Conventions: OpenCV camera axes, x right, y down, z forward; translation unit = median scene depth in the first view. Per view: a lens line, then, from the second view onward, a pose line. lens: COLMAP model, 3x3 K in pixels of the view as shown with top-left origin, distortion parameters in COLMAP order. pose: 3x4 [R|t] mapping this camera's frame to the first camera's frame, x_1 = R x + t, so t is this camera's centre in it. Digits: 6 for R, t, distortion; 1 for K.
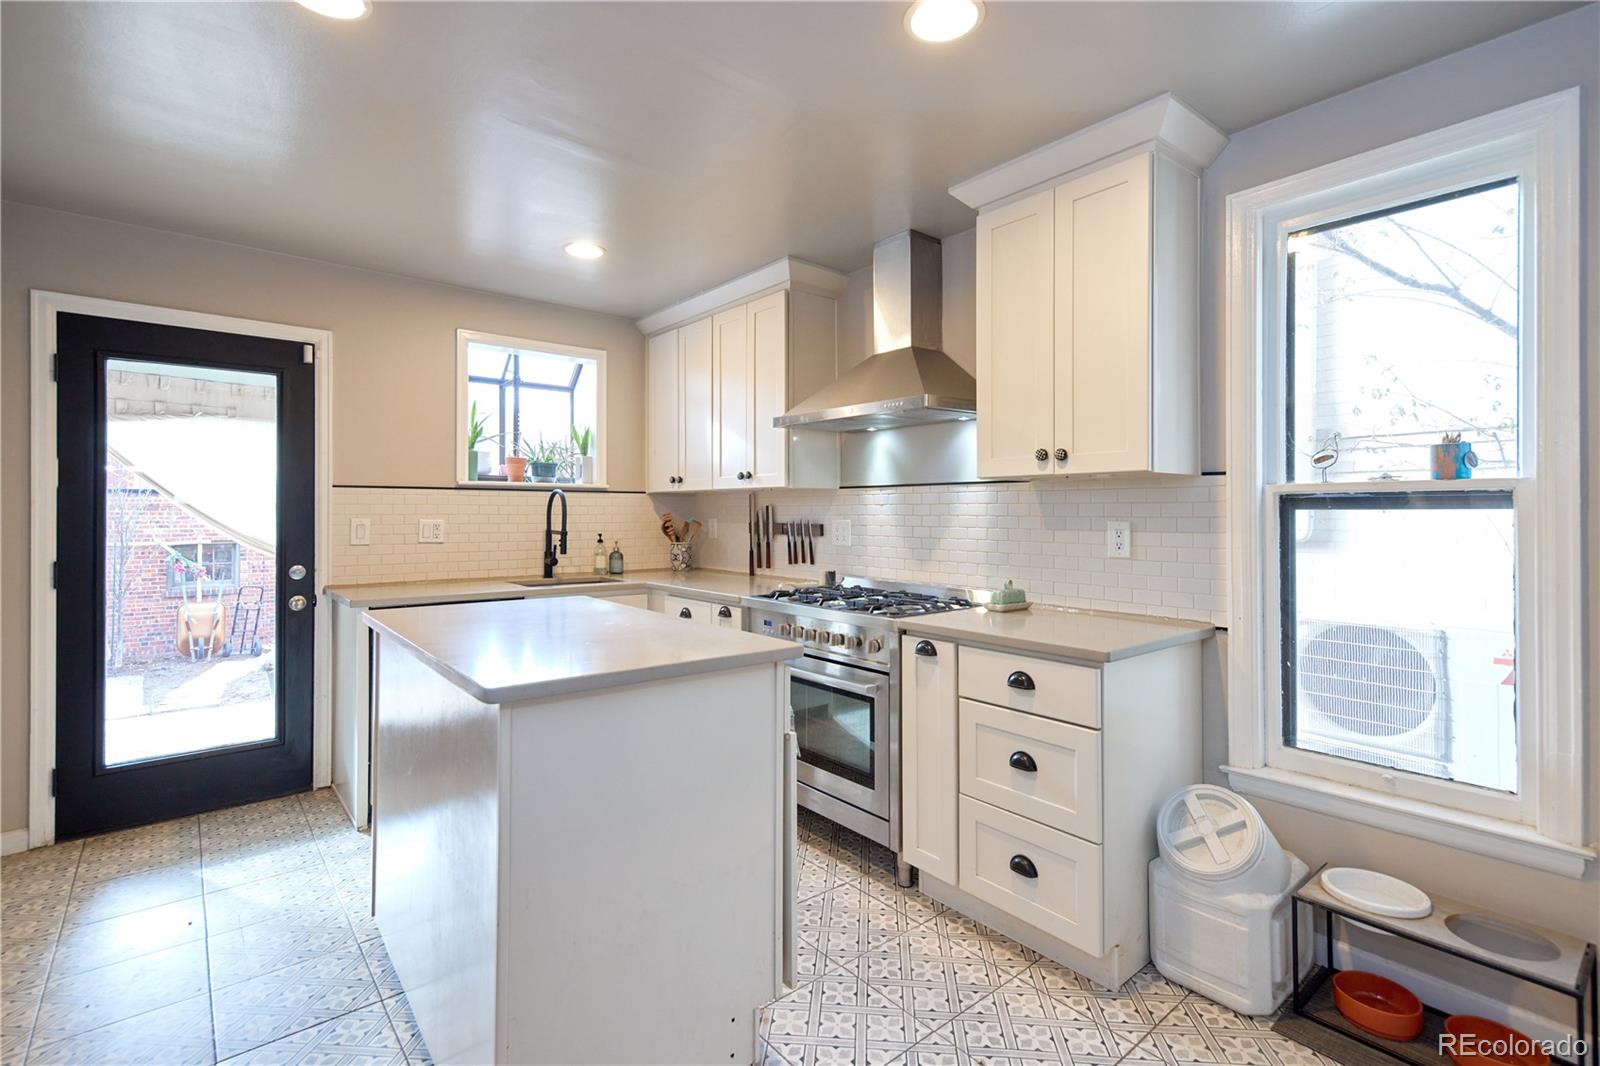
lens RADIAL K [[750.6, 0, 855.9], [0, 750.6, 510.2], [0, 0, 1]] dist [-0.000838, -0.000043]
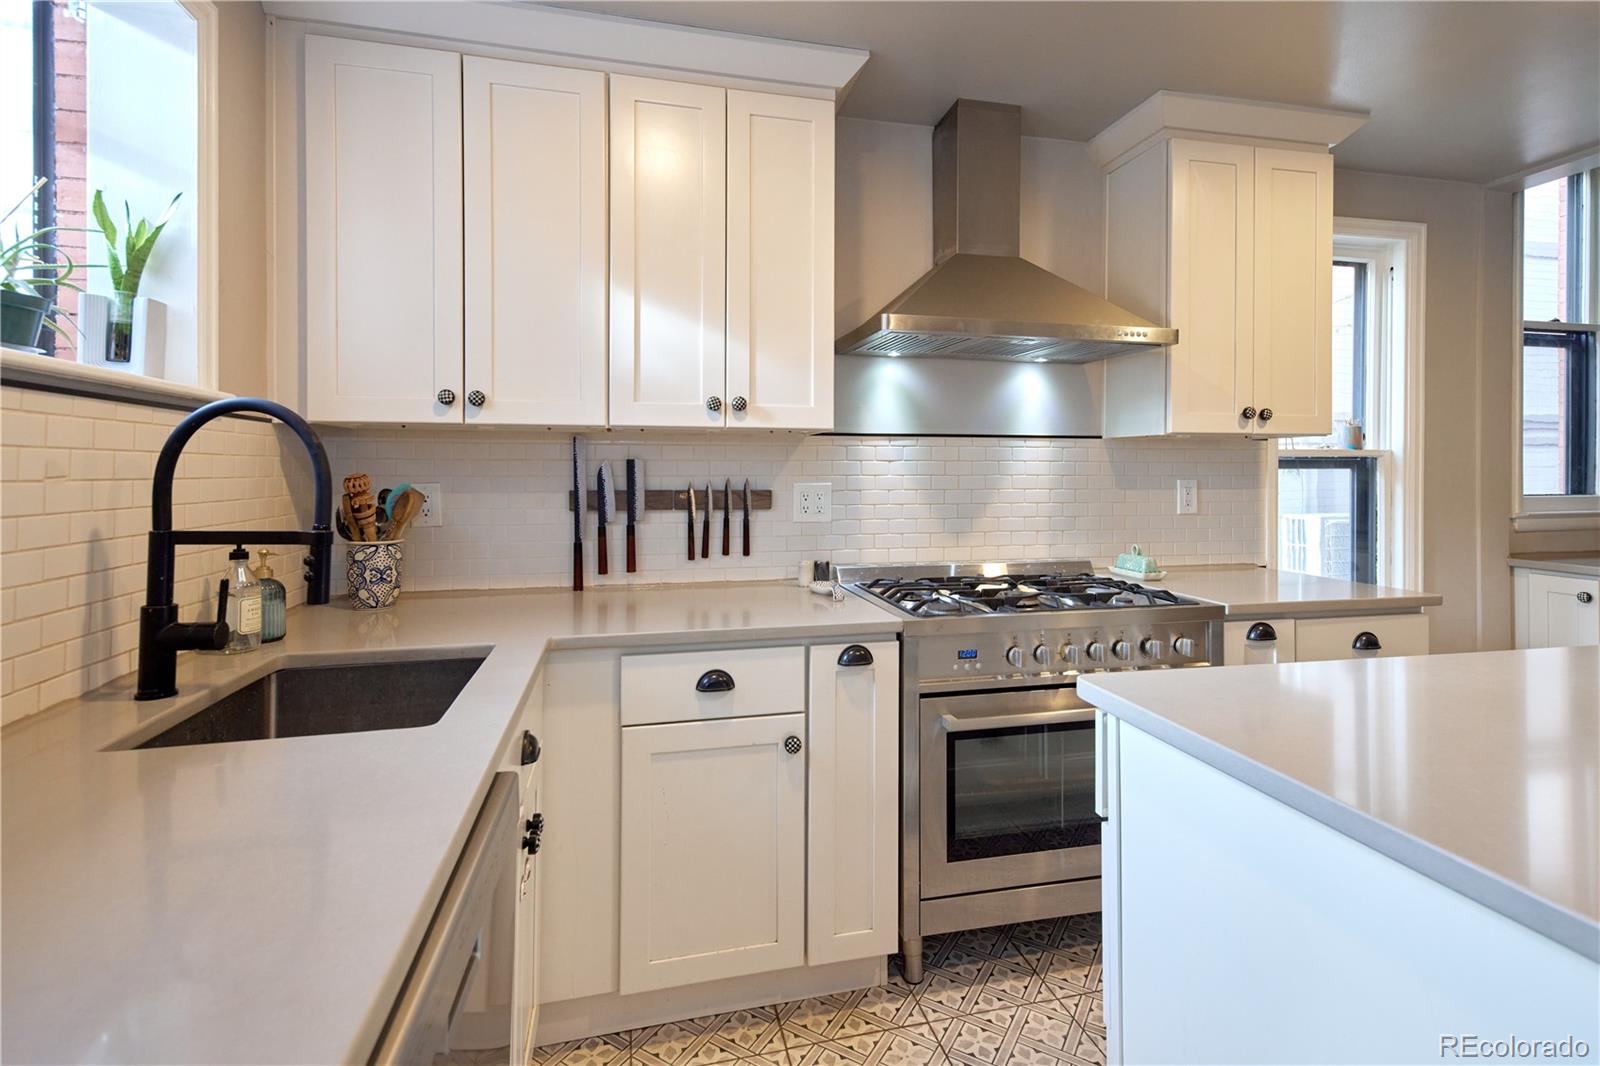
lens RADIAL K [[786.0, 0, 799.0], [0, 786.0, 448.2], [0, 0, 1]] dist [0.012299, 0.000741]
pose [[0.471831, 0.025989, 0.881306, -0.618281], [-0.002094, 0.999596, -0.028356, 0.002237], [-0.881687, 0.011534, 0.471694, 0.662351]]
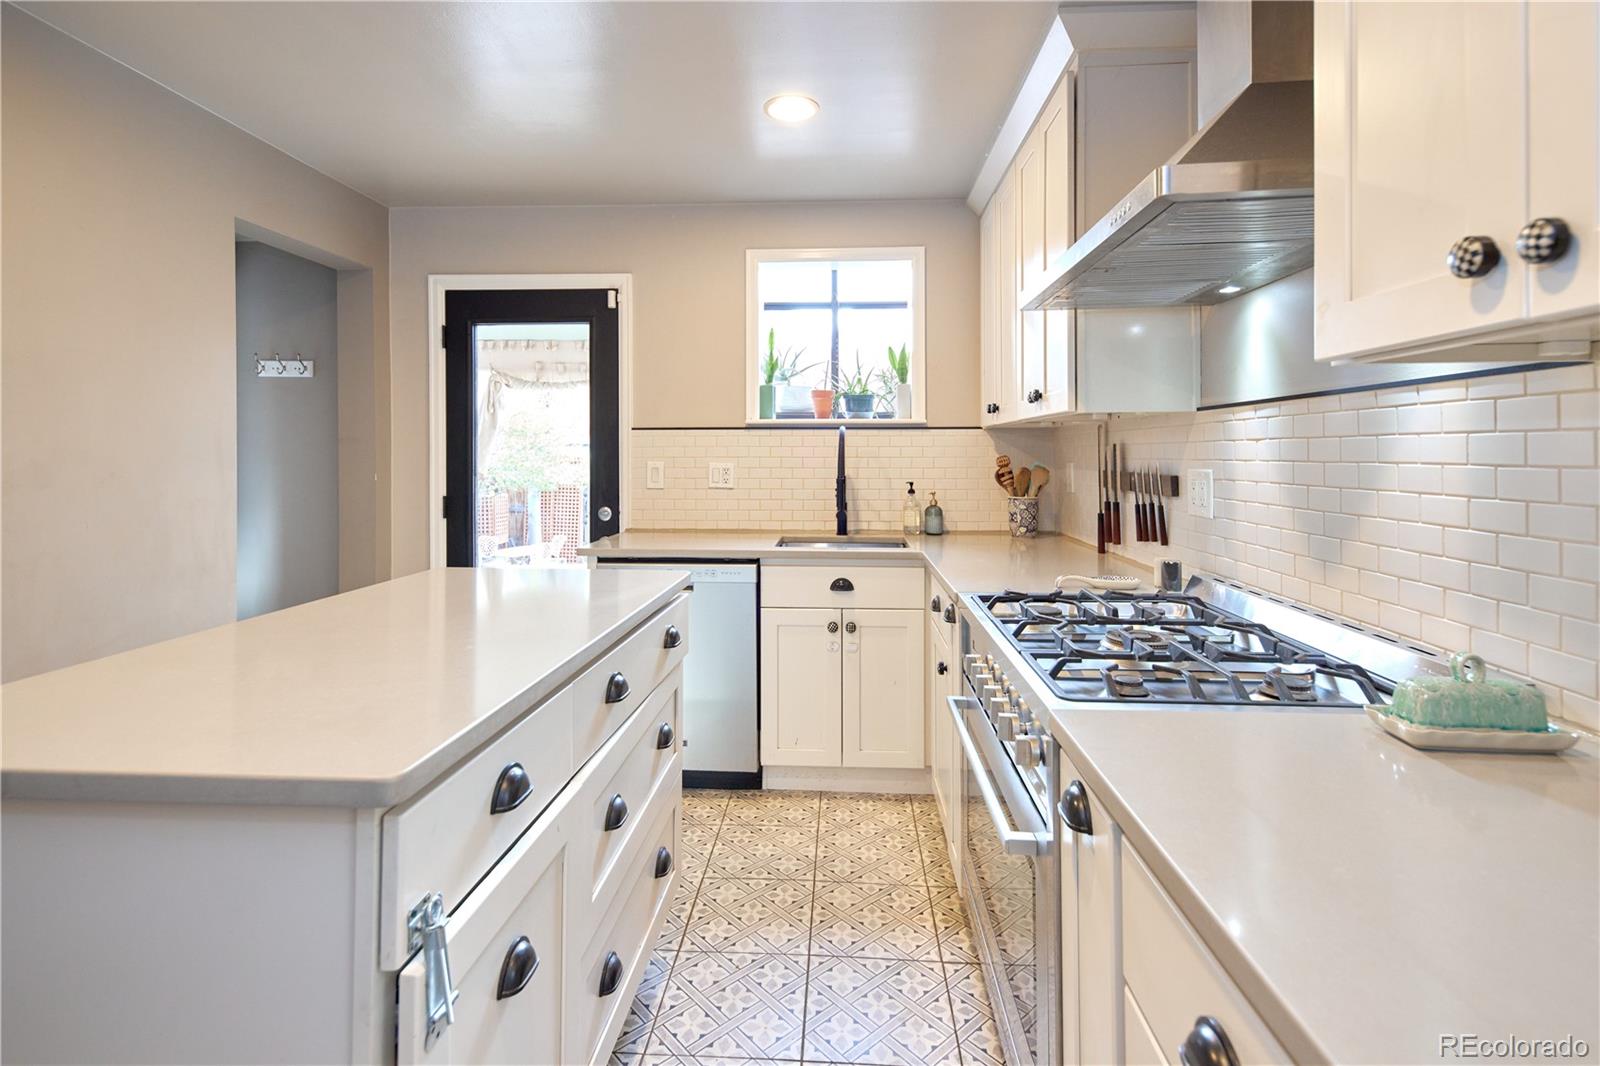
lens RADIAL K [[786.0, 0, 799.0], [0, 786.0, 448.2], [0, 0, 1]] dist [0.012299, 0.000741]
pose [[0.694795, -0.006695, -0.719176, 0.182852], [0.004790, 0.999978, -0.004681, -0.000391], [0.719192, -0.000192, 0.694812, 0.386145]]
